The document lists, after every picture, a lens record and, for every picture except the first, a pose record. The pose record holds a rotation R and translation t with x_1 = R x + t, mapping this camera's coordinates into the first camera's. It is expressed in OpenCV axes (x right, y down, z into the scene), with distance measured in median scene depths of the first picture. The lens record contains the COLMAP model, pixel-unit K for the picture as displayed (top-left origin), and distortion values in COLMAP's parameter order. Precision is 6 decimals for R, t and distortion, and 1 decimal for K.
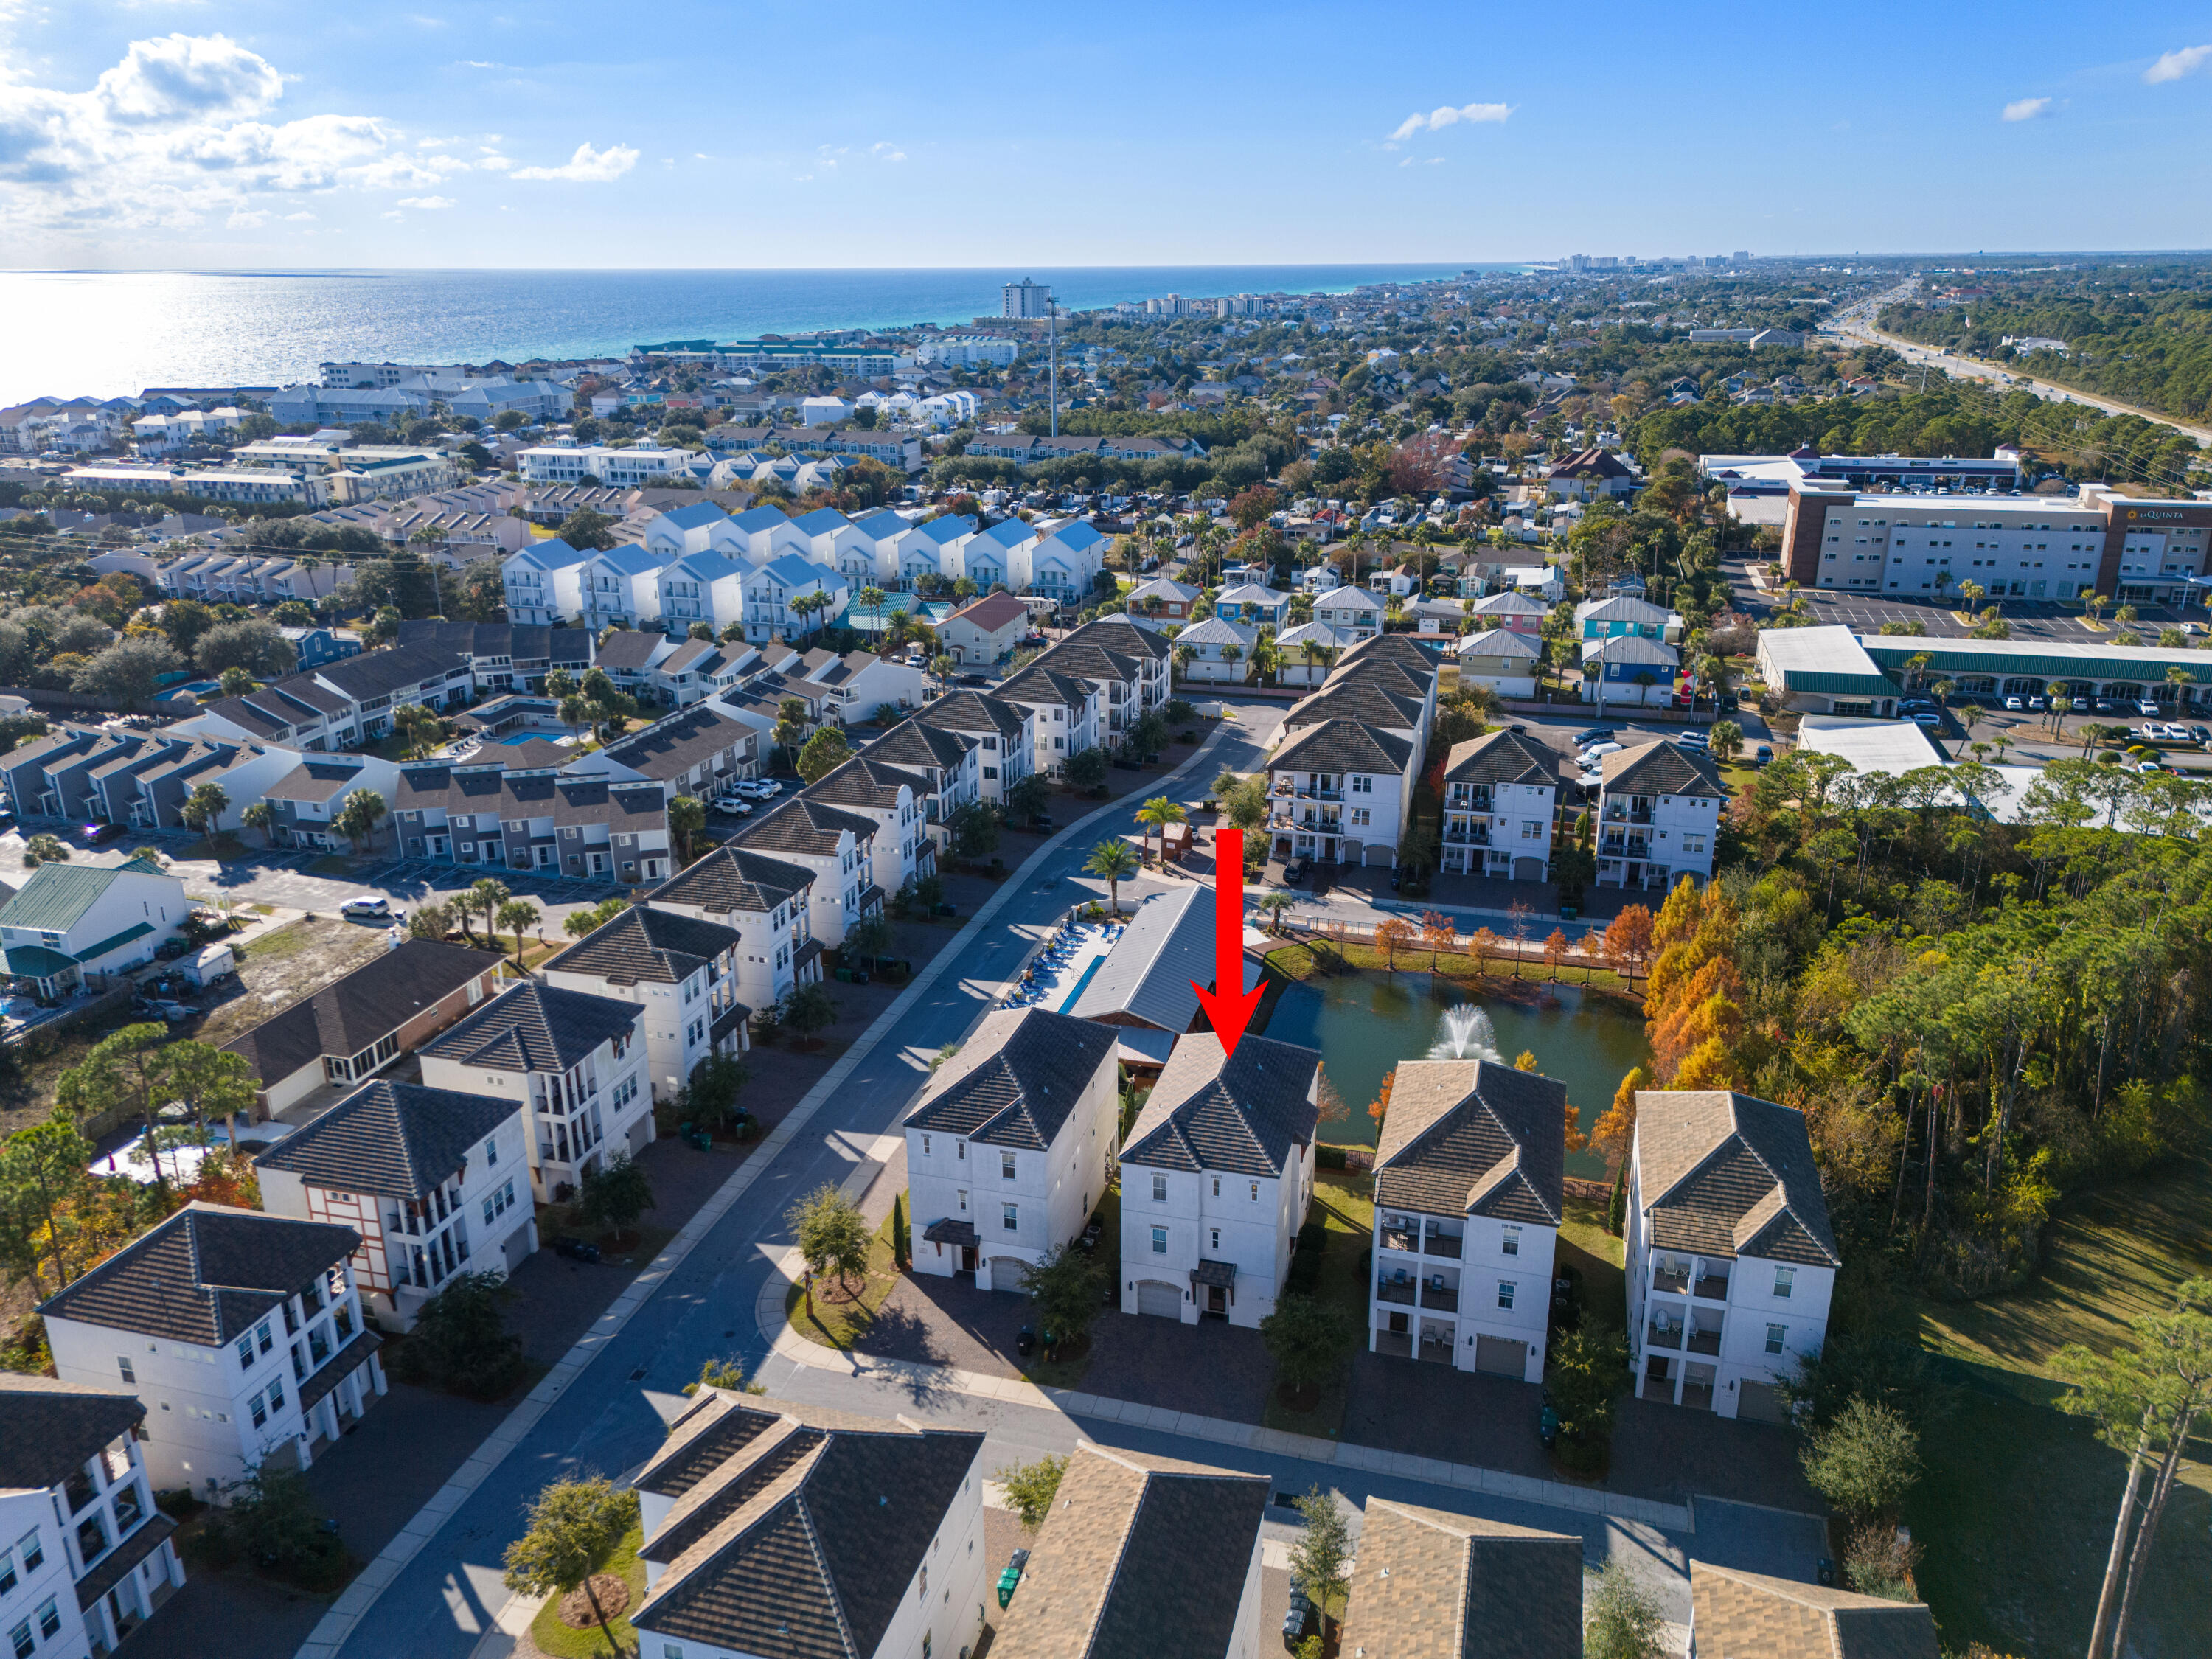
lens RADIAL K [[1619.0, 0, 1106.0], [0, 1619.0, 829.5], [0, 0, 1]] dist [0.088643, -0.104135]
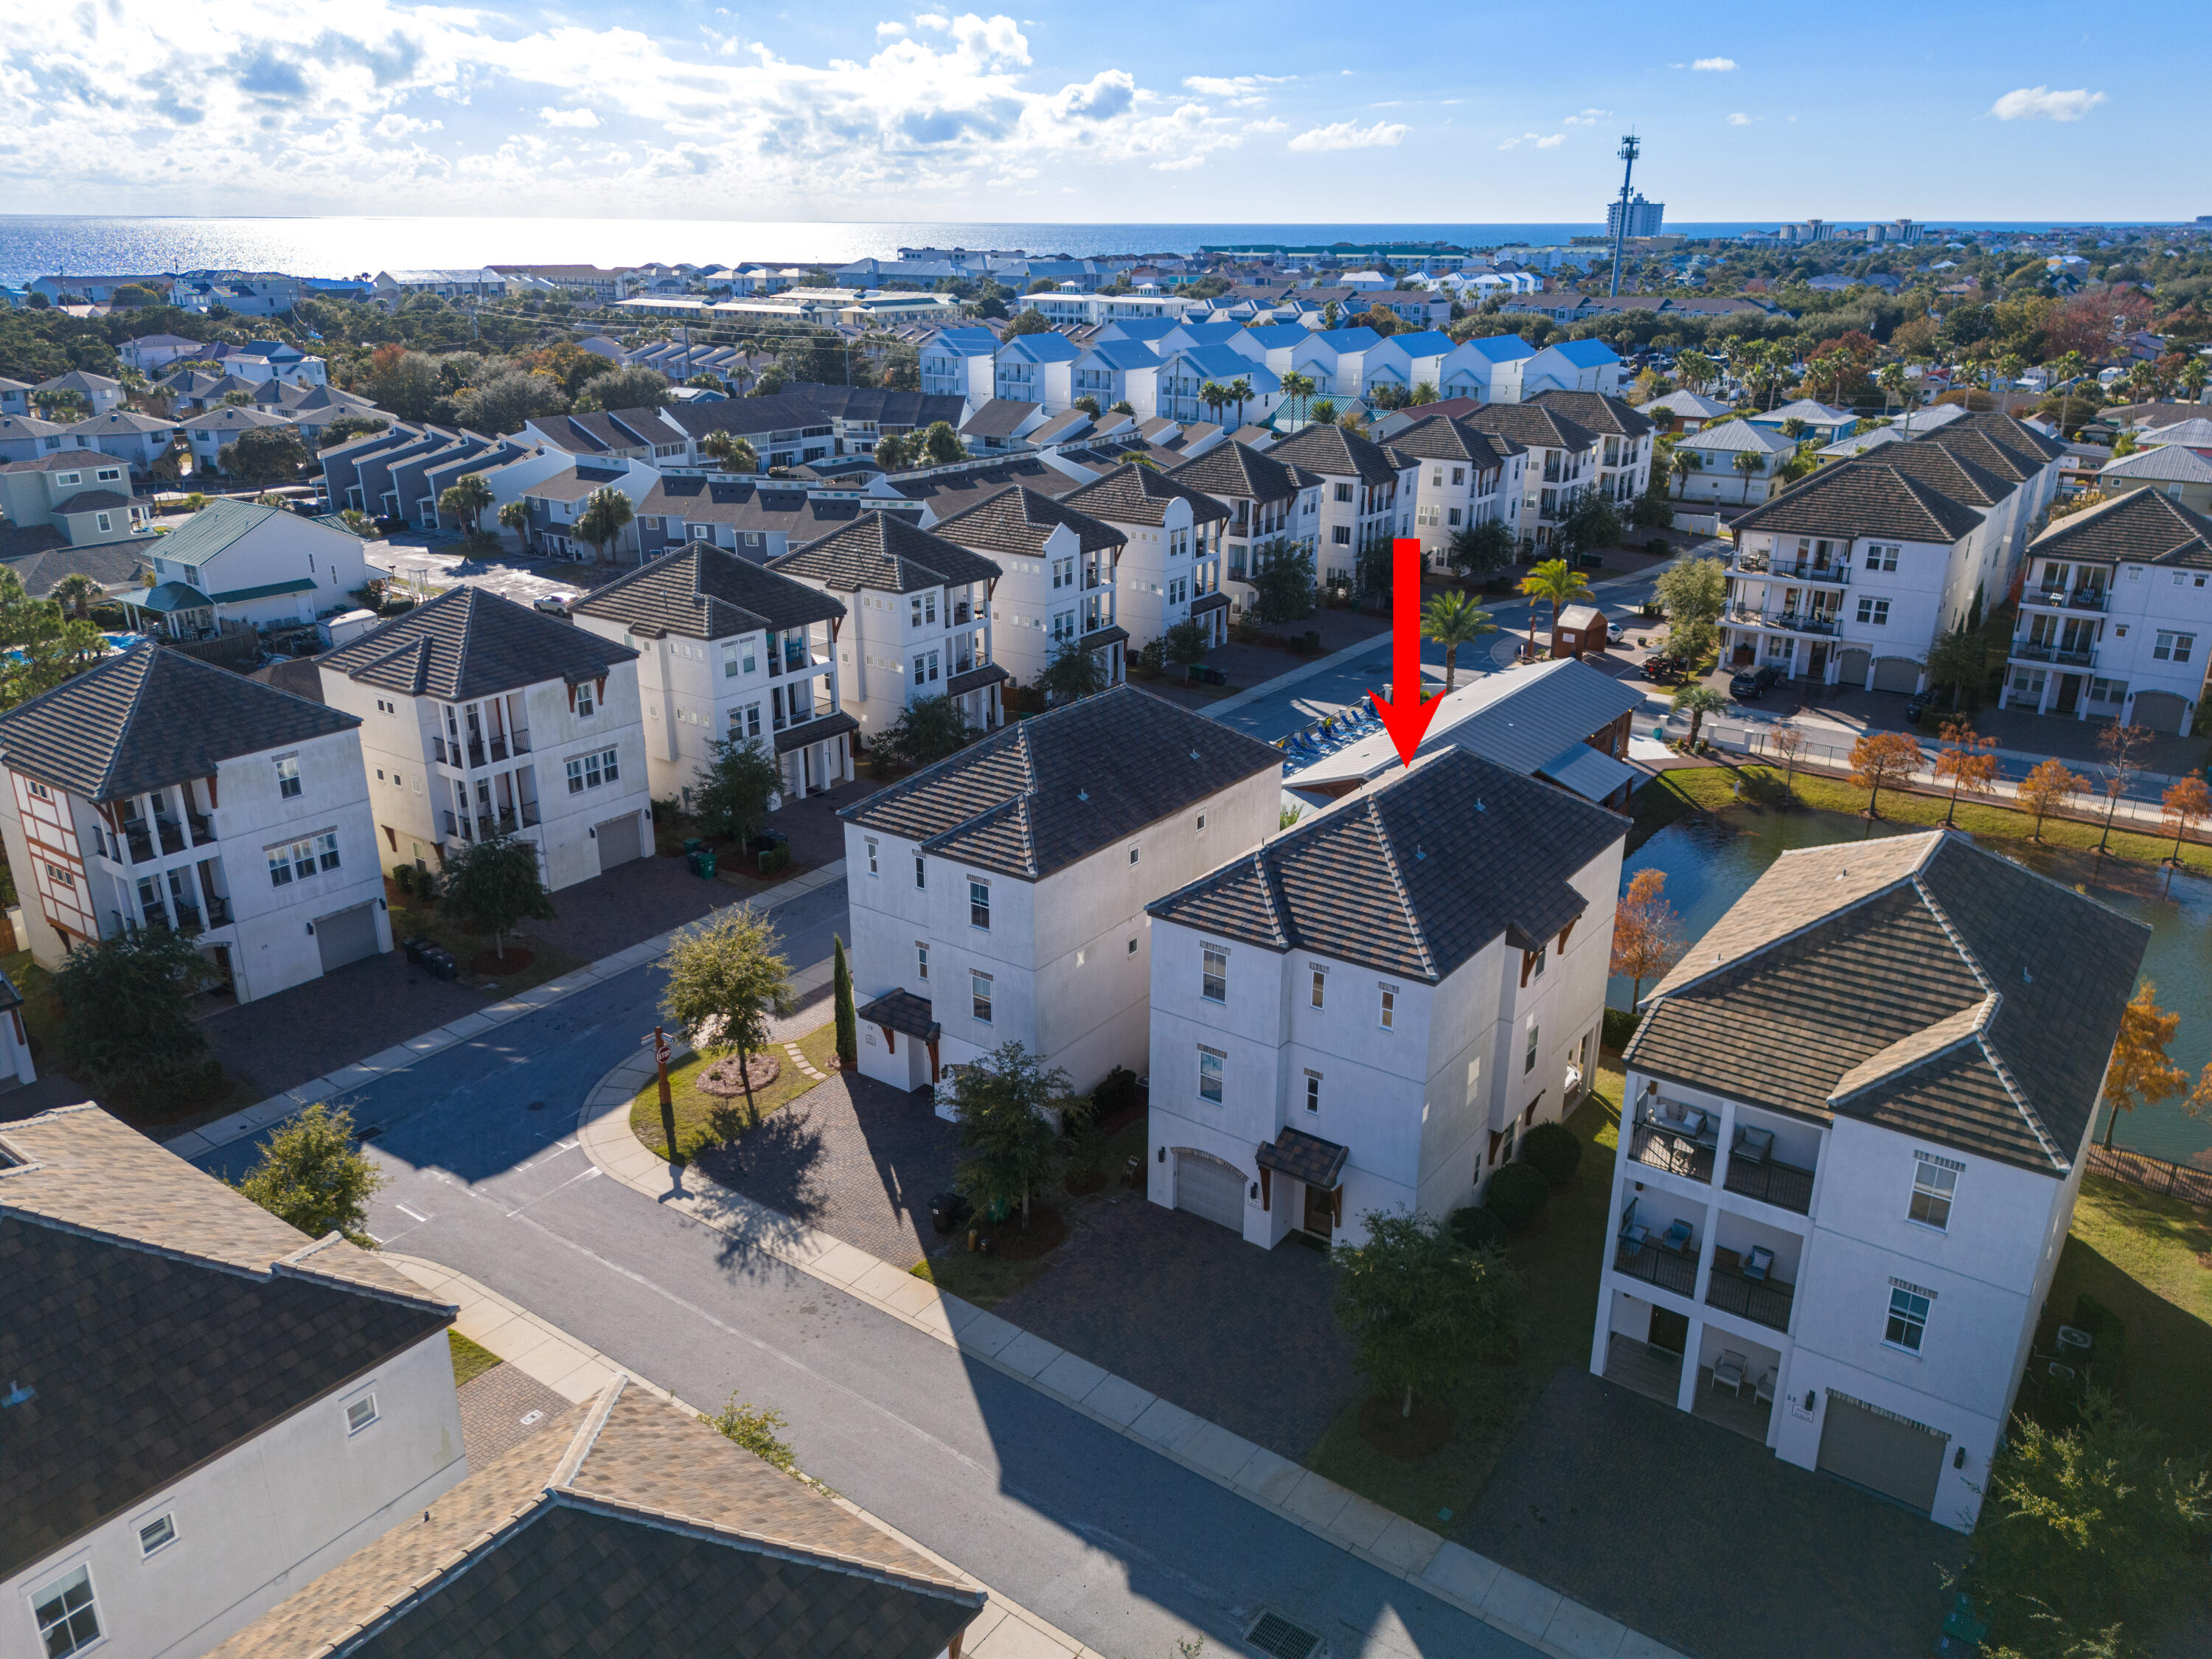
lens RADIAL K [[1619.0, 0, 1106.0], [0, 1619.0, 829.5], [0, 0, 1]] dist [0.088643, -0.104135]
pose [[0.938428, 0.127041, -0.321268, 0.098981], [-0.120057, 0.991897, 0.041542, 0.095876], [0.323942, -0.000414, 0.946077, 0.303138]]
